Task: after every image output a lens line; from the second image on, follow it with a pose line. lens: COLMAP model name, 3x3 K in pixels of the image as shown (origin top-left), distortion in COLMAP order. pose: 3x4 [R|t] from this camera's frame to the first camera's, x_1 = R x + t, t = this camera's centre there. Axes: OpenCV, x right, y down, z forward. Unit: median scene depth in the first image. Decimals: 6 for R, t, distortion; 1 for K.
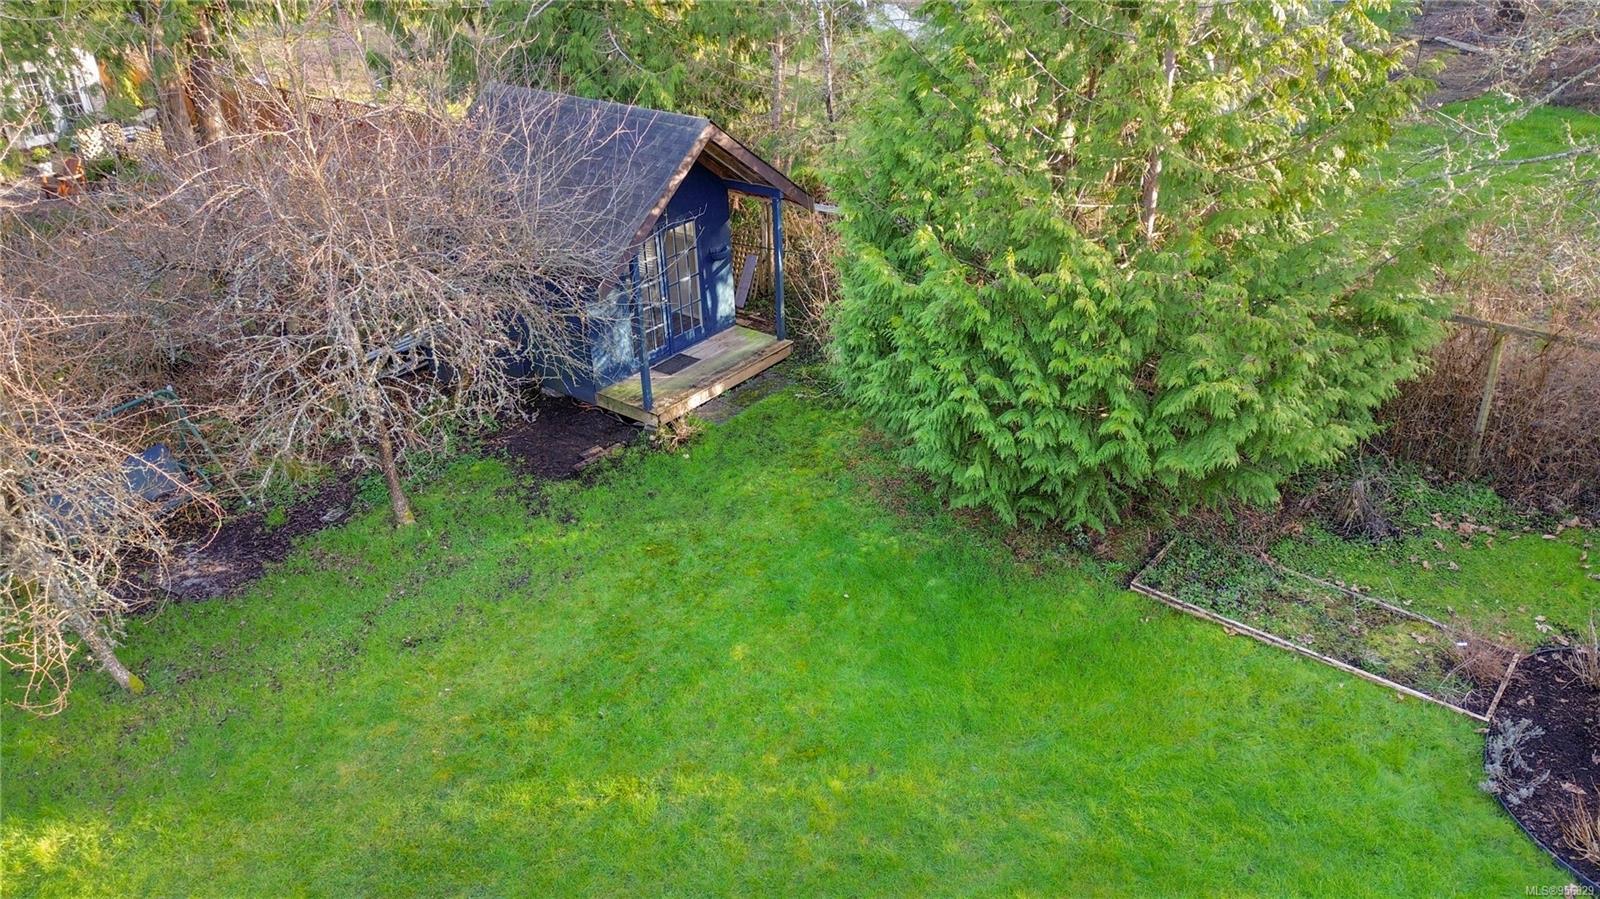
lens RADIAL K [[1119.5, 0, 800.0], [0, 1119.5, 449.5], [0, 0, 1]] dist [0.088551, -0.083119]
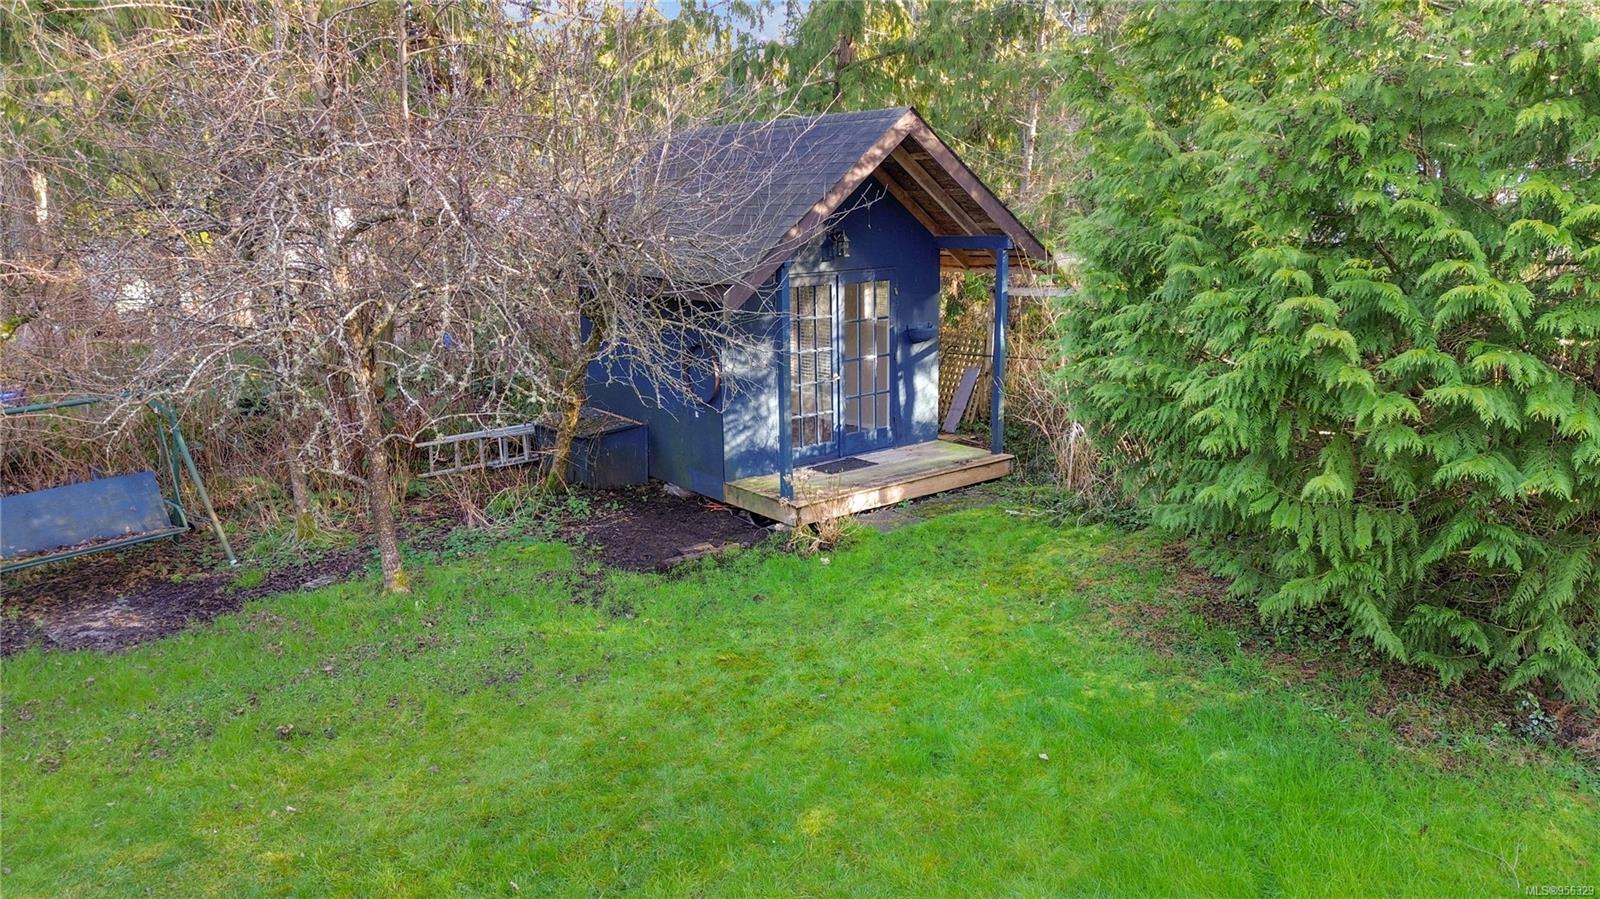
lens RADIAL K [[1104.3, 0, 803.6], [0, 1104.3, 450.2], [0, 0, 1]] dist [0.061263, -0.066987]
pose [[0.967887, 0.063687, -0.243184, 0.044726], [-0.129871, 0.954961, -0.266800, 0.131945], [0.215239, 0.289815, 0.932566, 0.408939]]
